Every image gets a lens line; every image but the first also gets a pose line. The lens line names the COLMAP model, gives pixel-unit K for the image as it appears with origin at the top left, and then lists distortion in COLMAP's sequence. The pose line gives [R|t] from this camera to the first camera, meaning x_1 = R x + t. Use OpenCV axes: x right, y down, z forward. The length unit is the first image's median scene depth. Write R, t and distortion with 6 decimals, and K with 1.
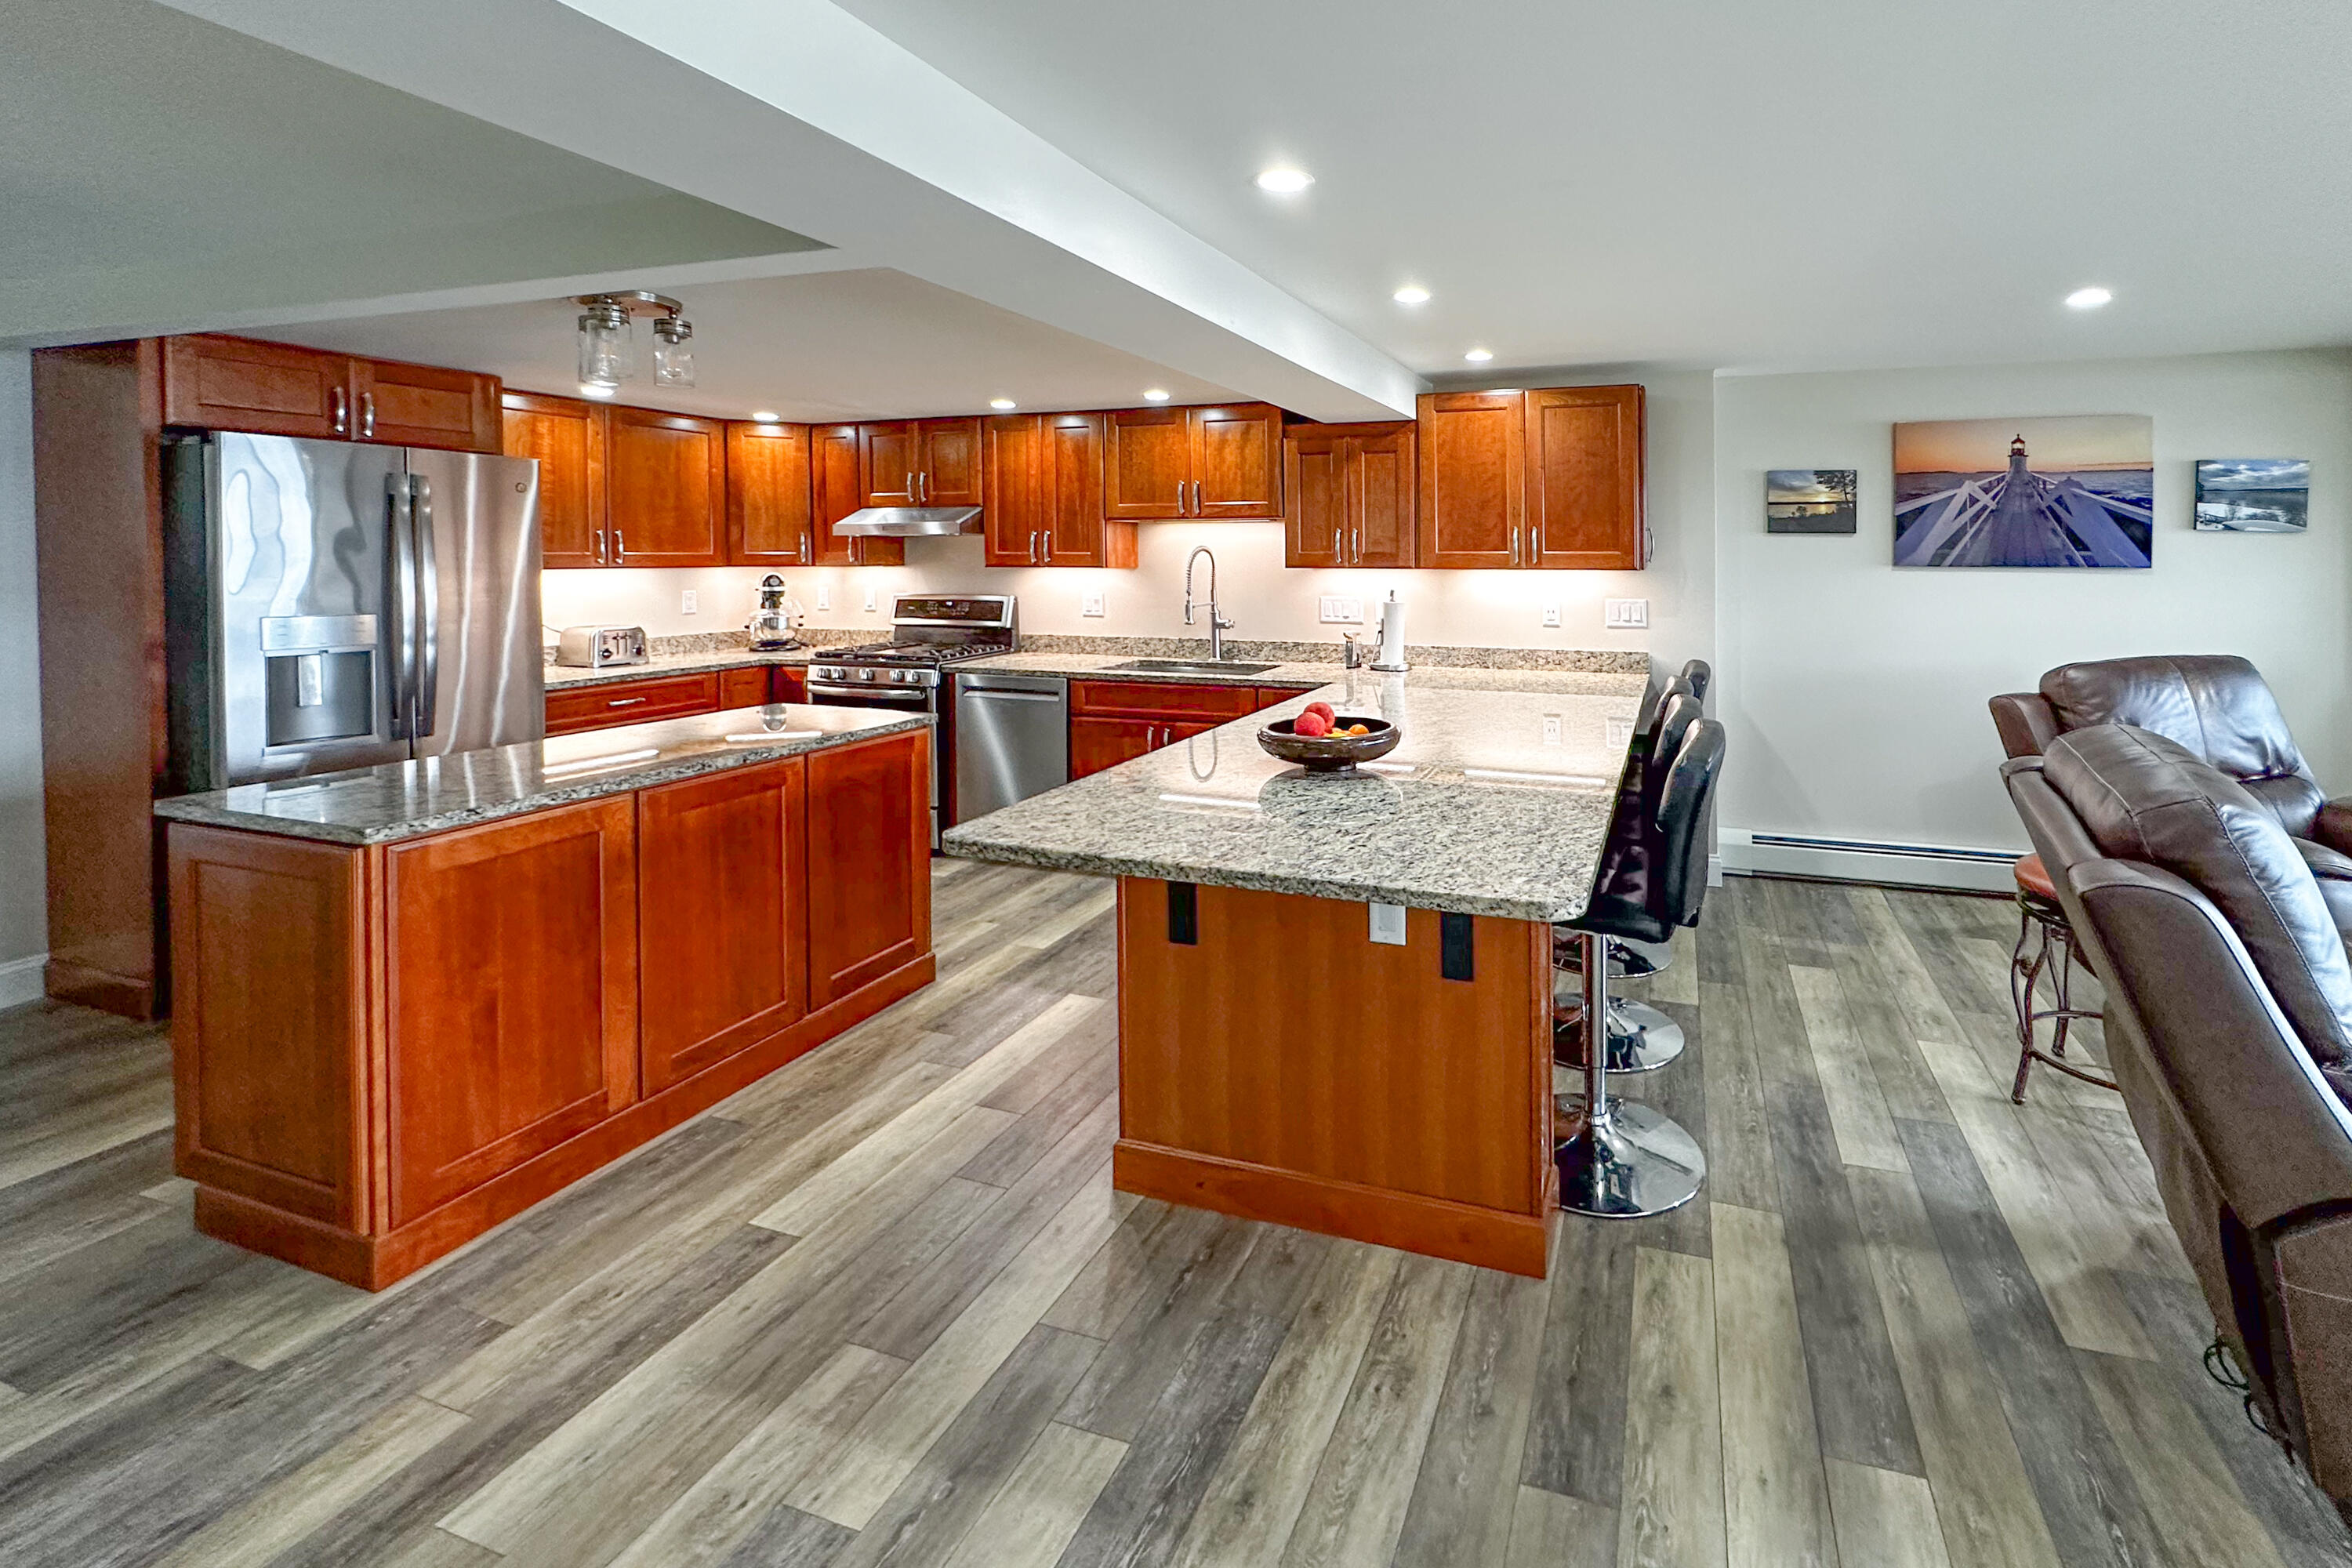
lens RADIAL K [[1003.7, 0, 1161.3], [0, 1003.7, 554.9], [0, 0, 1]] dist [-0.001377, 0.000292]
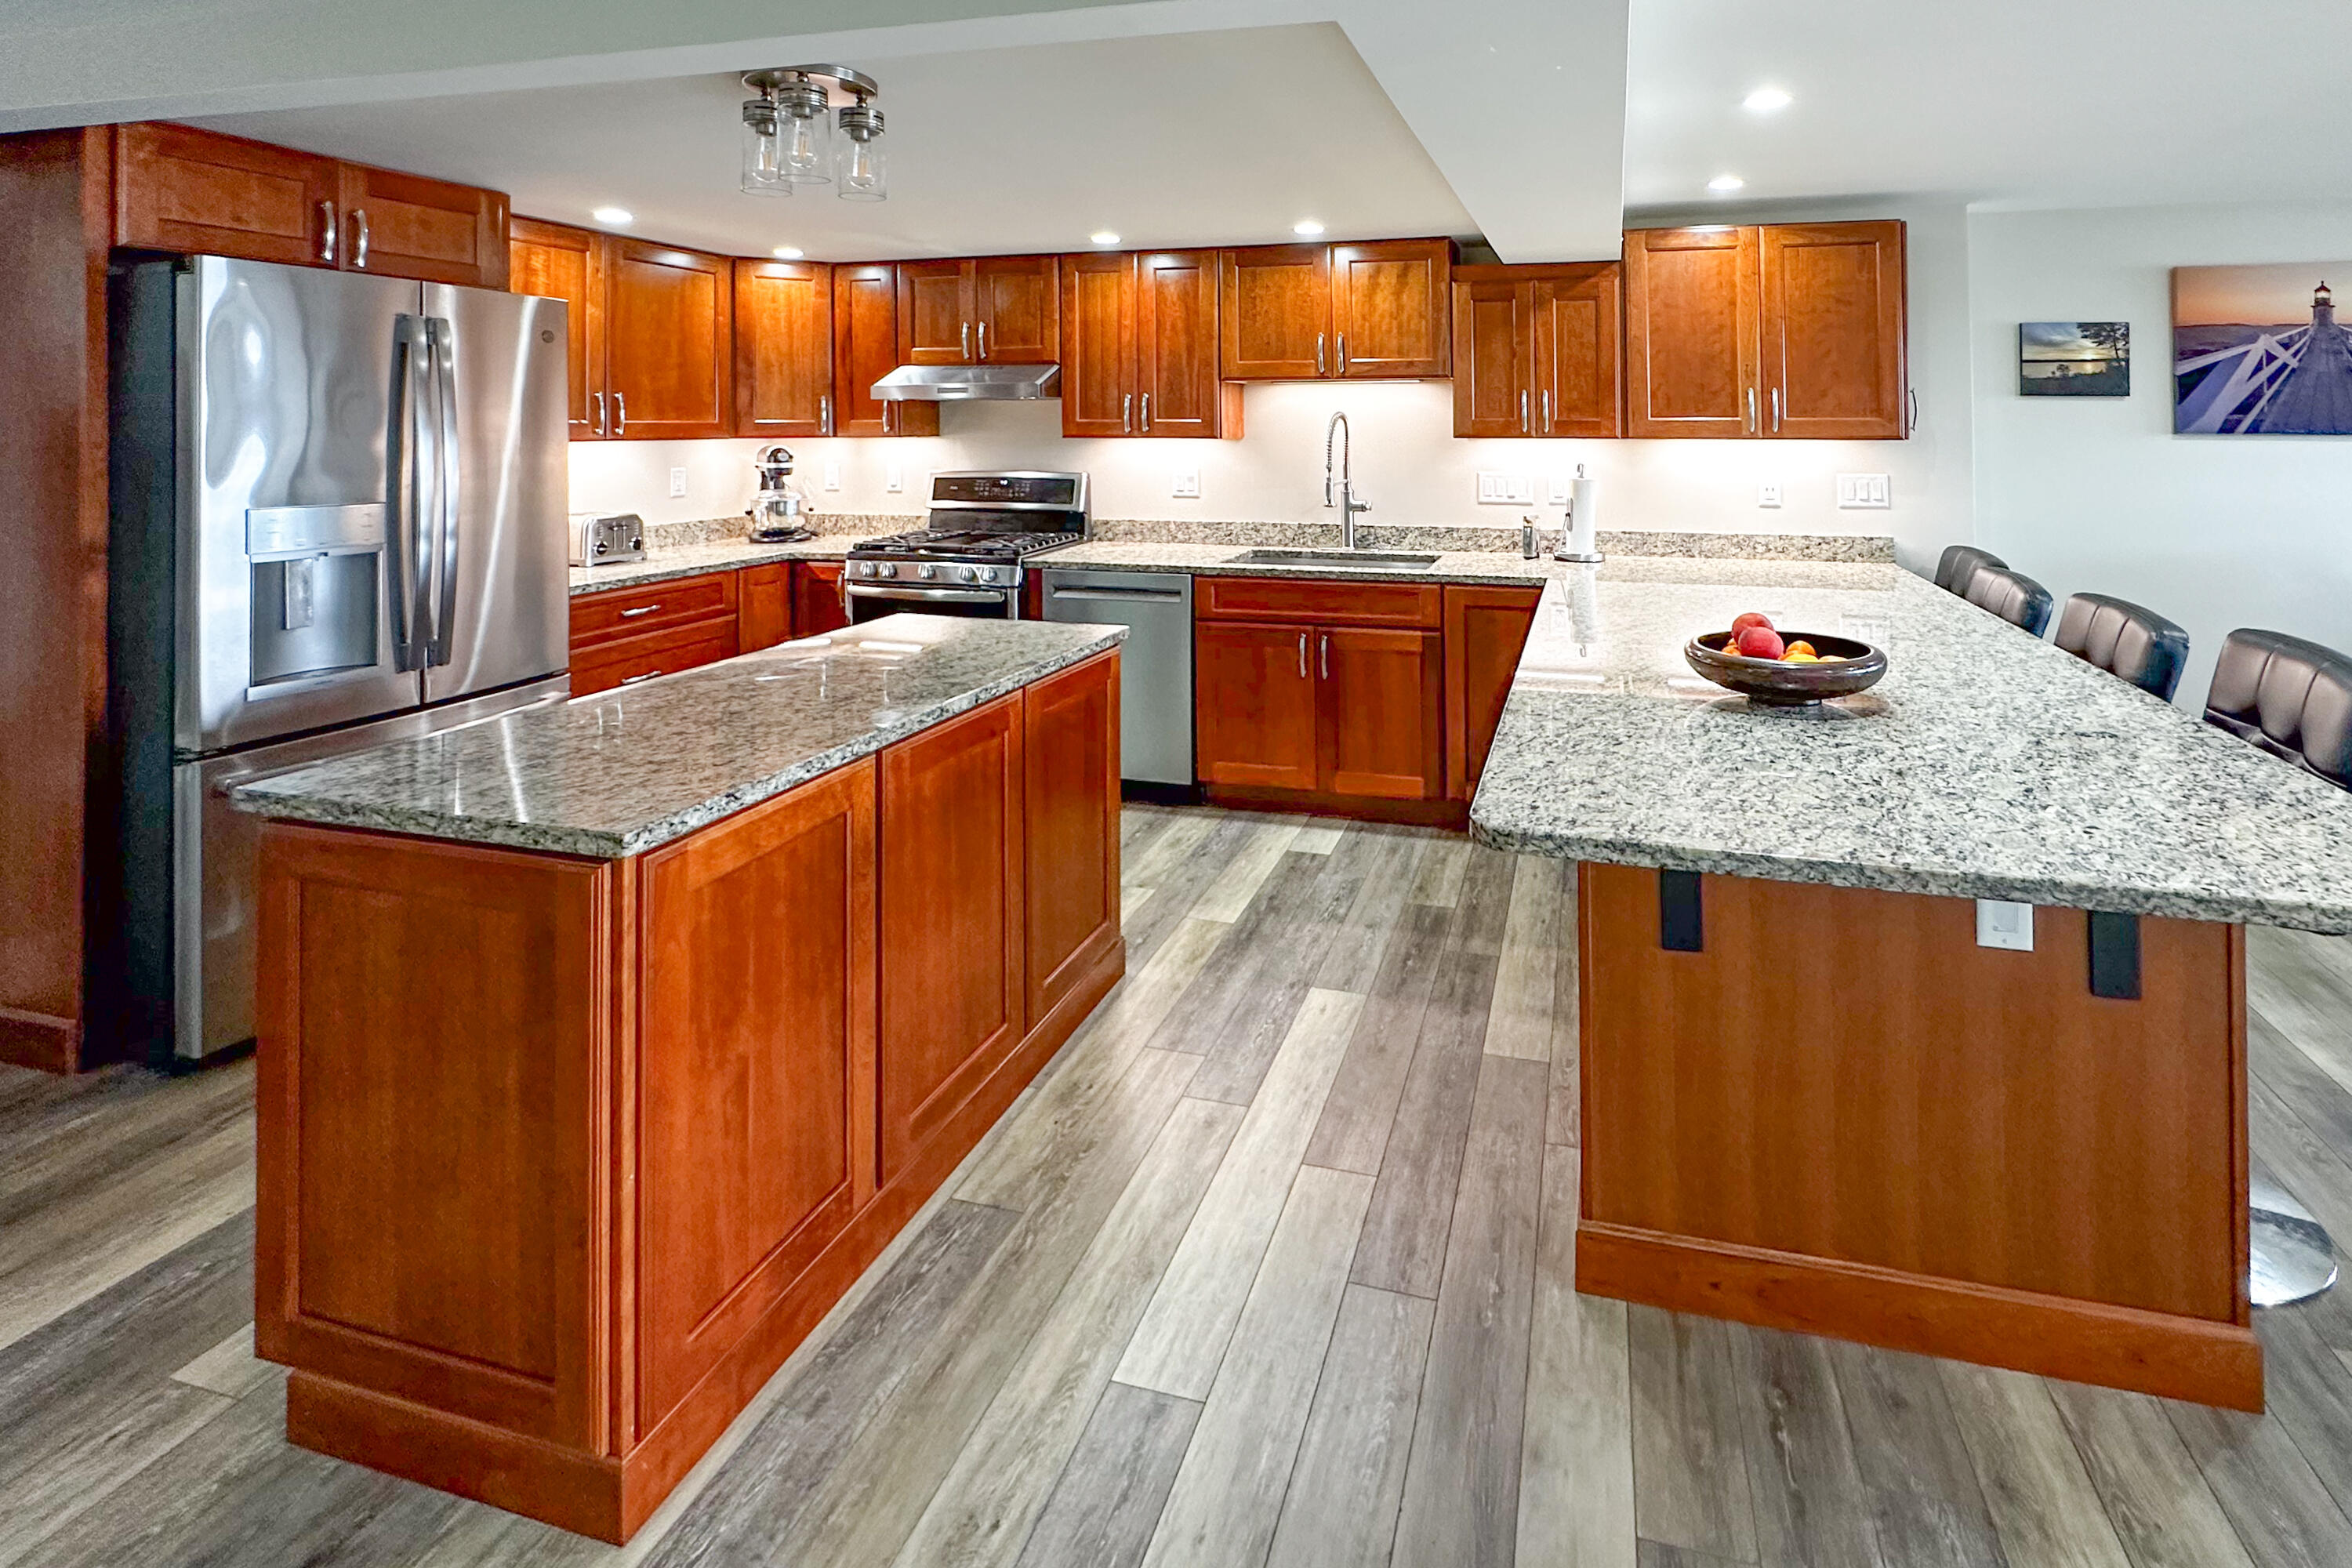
lens RADIAL K [[1121.8, 0, 1129.8], [0, 1121.8, 395.1], [0, 0, 1]] dist [-0.002037, 0.001171]
pose [[0.997908, 0.000105, 0.064651, -0.216204], [0.001554, 0.999671, -0.025601, 0.000801], [-0.064632, 0.025648, 0.997580, 0.098067]]
